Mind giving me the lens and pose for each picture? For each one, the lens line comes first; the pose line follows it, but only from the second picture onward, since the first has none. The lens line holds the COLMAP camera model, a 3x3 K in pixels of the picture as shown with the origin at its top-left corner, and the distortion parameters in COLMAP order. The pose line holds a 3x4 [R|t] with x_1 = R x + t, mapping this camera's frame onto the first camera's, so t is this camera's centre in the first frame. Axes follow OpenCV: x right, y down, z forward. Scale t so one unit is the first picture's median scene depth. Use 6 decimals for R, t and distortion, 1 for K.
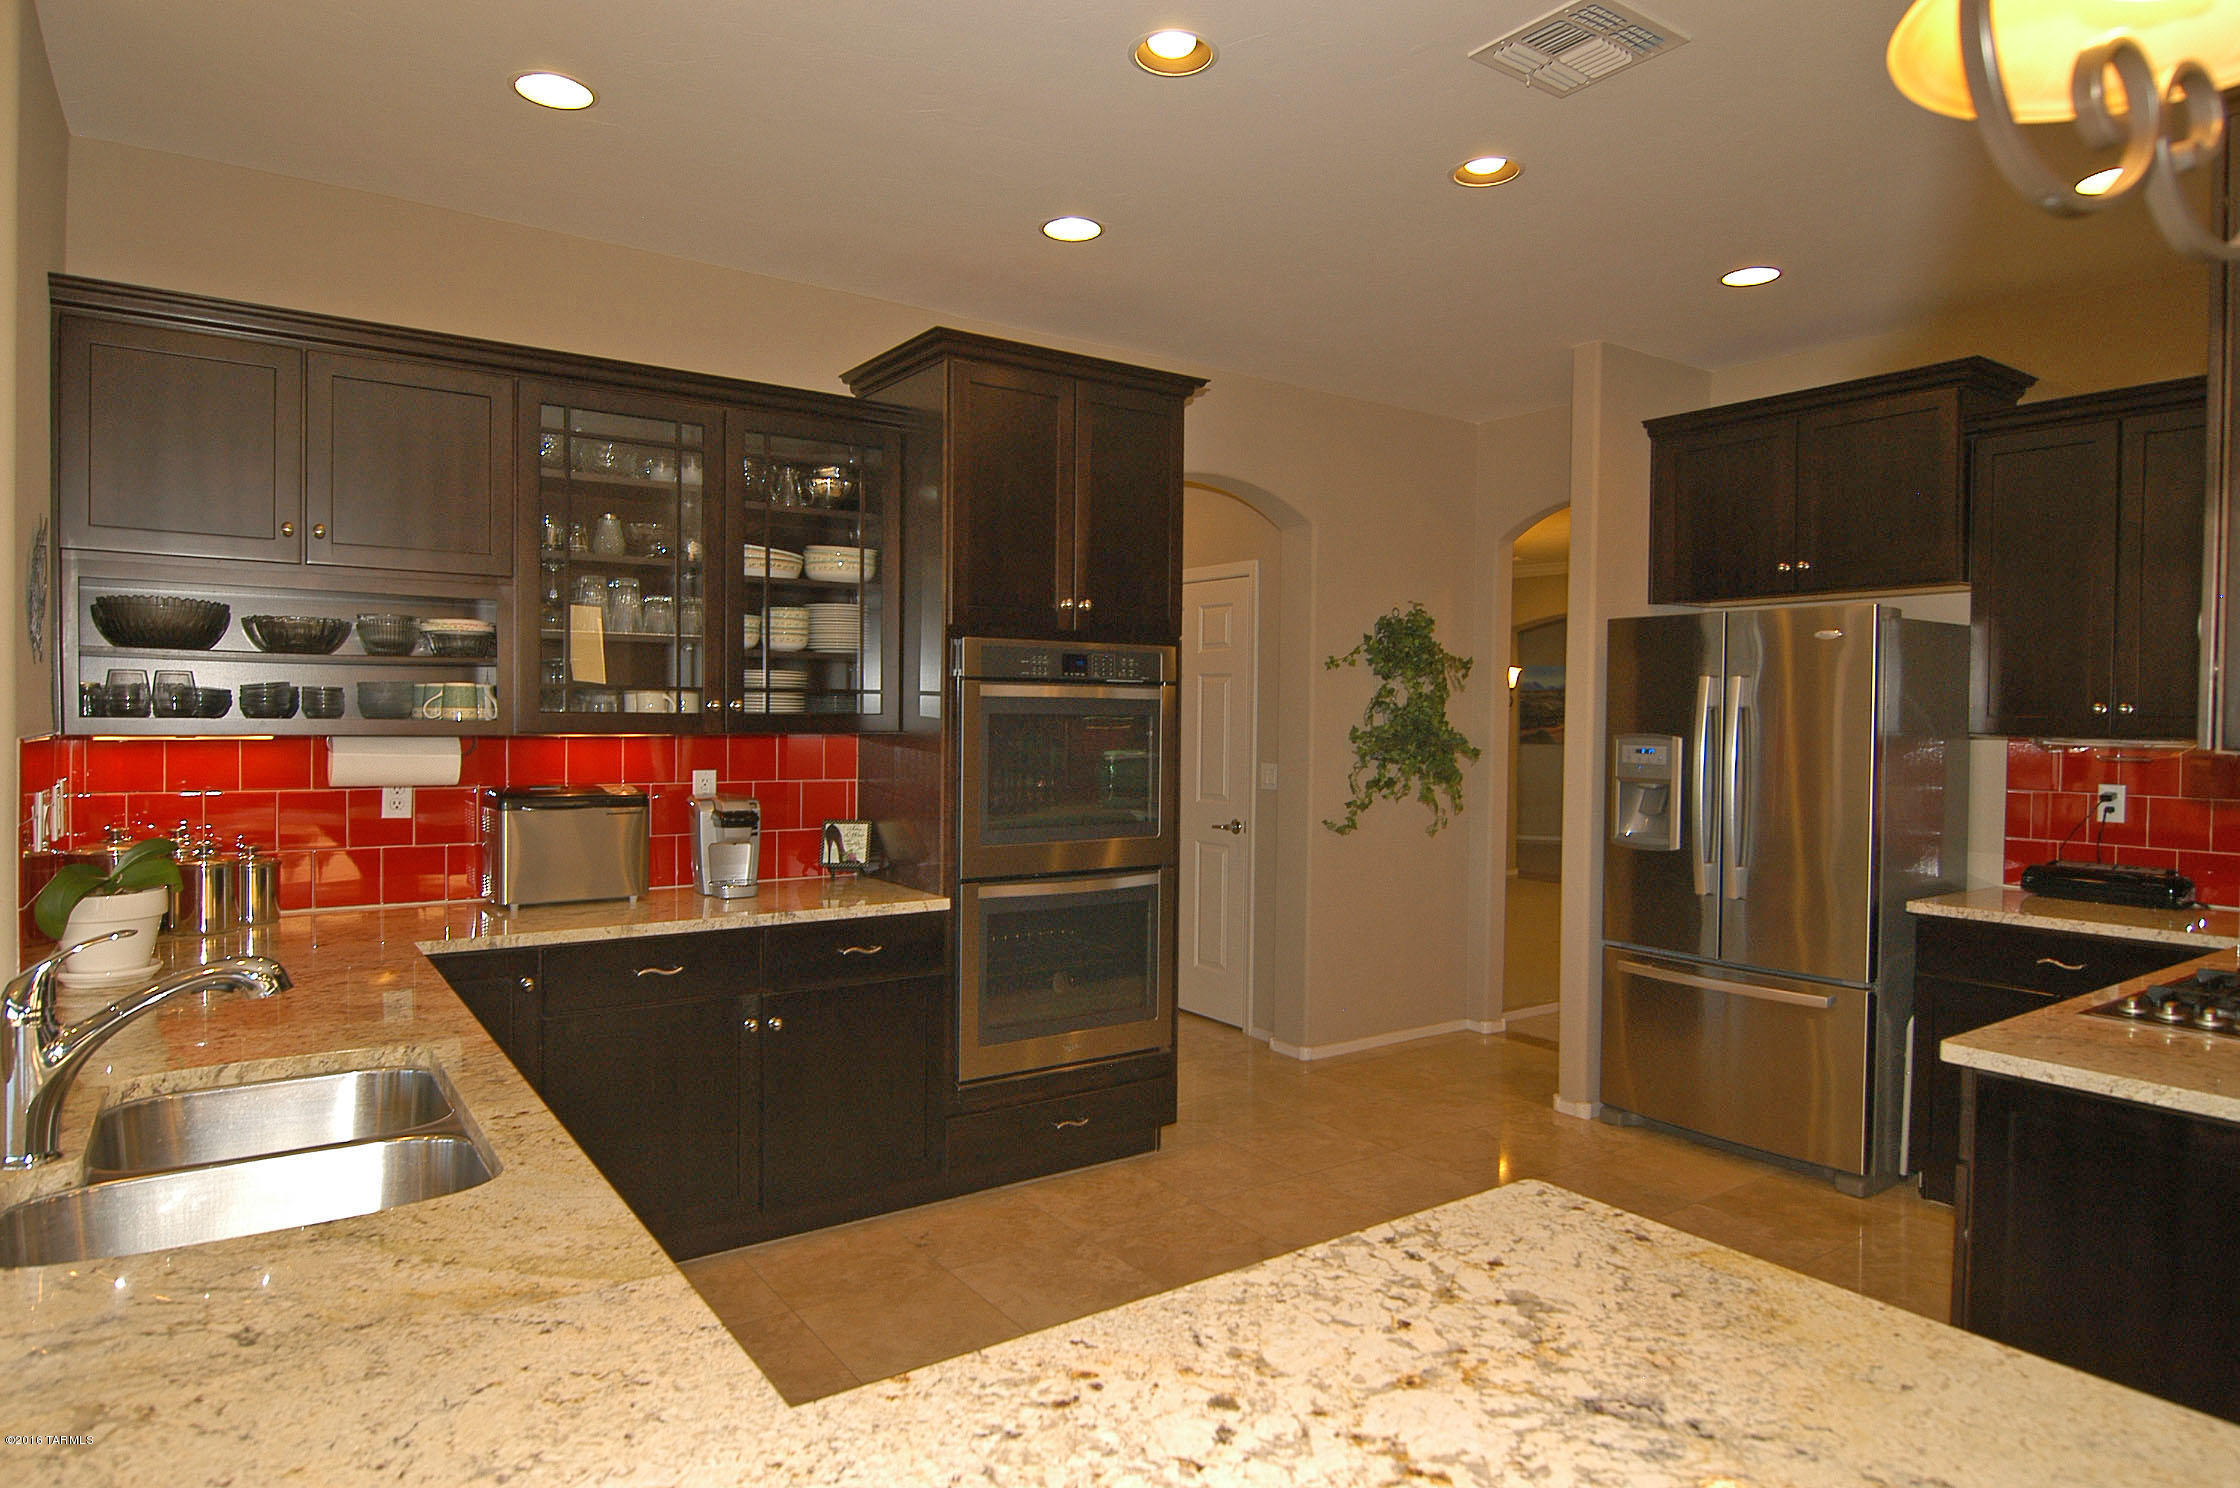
lens RADIAL K [[1296.4, 0, 1120.0], [0, 1296.4, 744.0], [0, 0, 1]] dist [-0.003683, -0.000947]
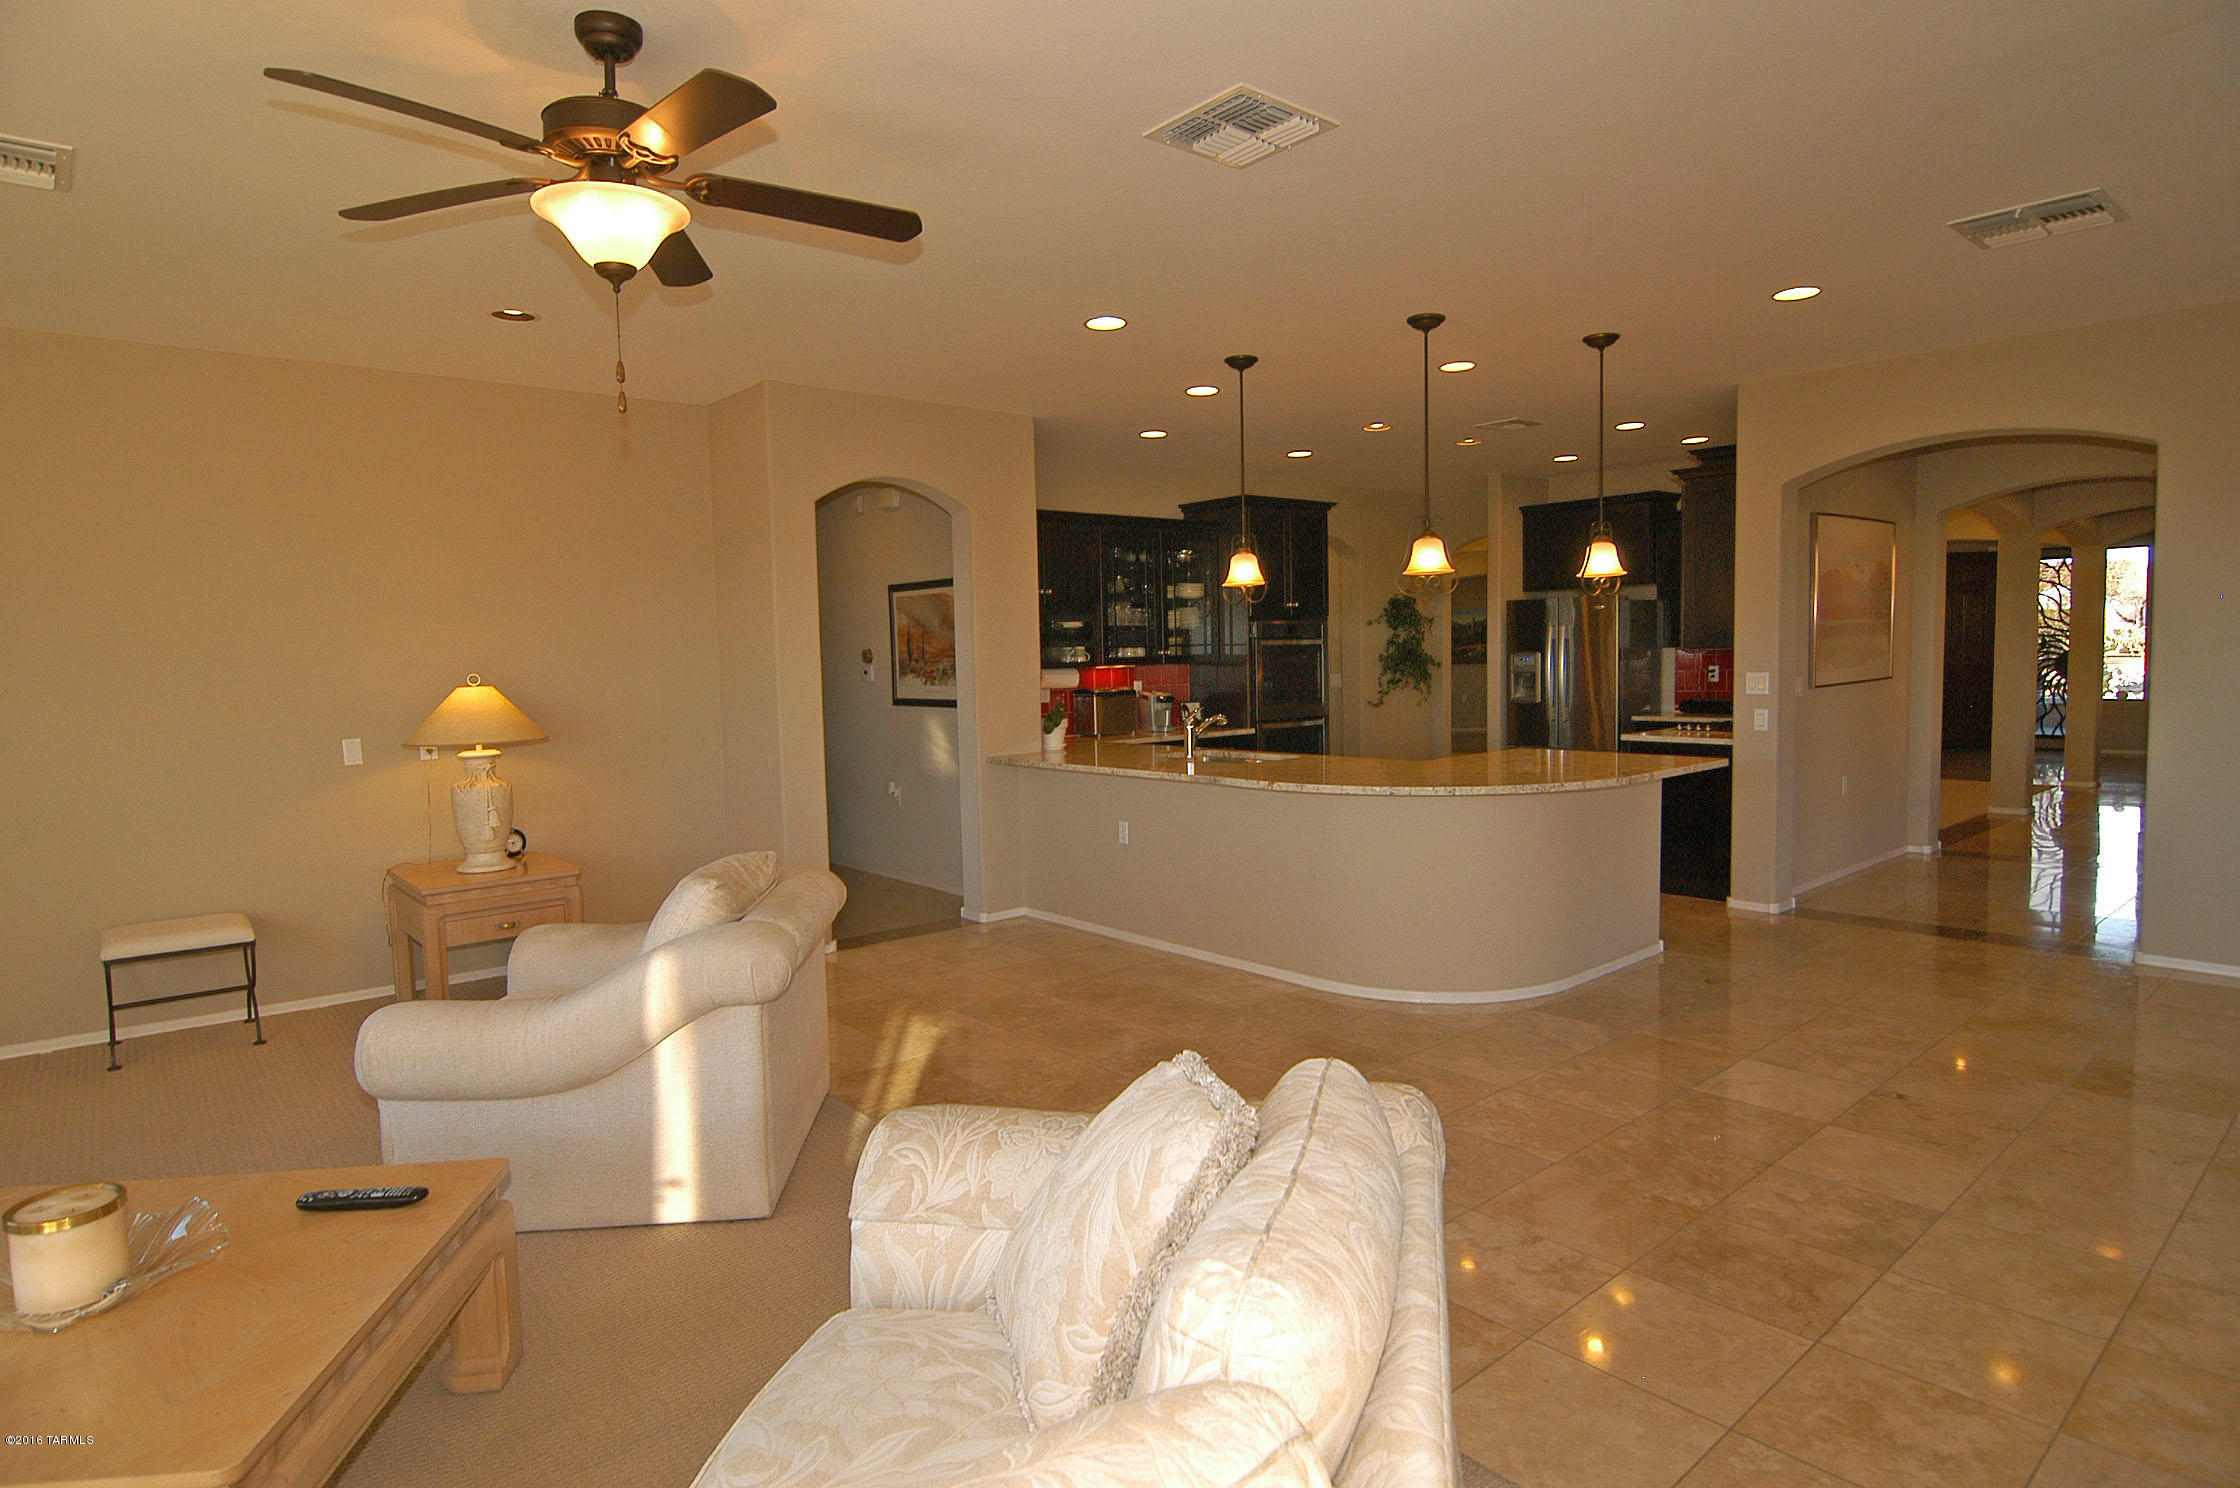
lens RADIAL K [[1202.4, 0, 1119.0], [0, 1202.4, 730.4], [0, 0, 1]] dist [-0.000663, -0.000138]
pose [[0.995423, -0.040053, 0.086765, -0.467476], [0.036554, 0.998467, 0.041552, 0.015257], [-0.088297, -0.038190, 0.995362, -0.991877]]
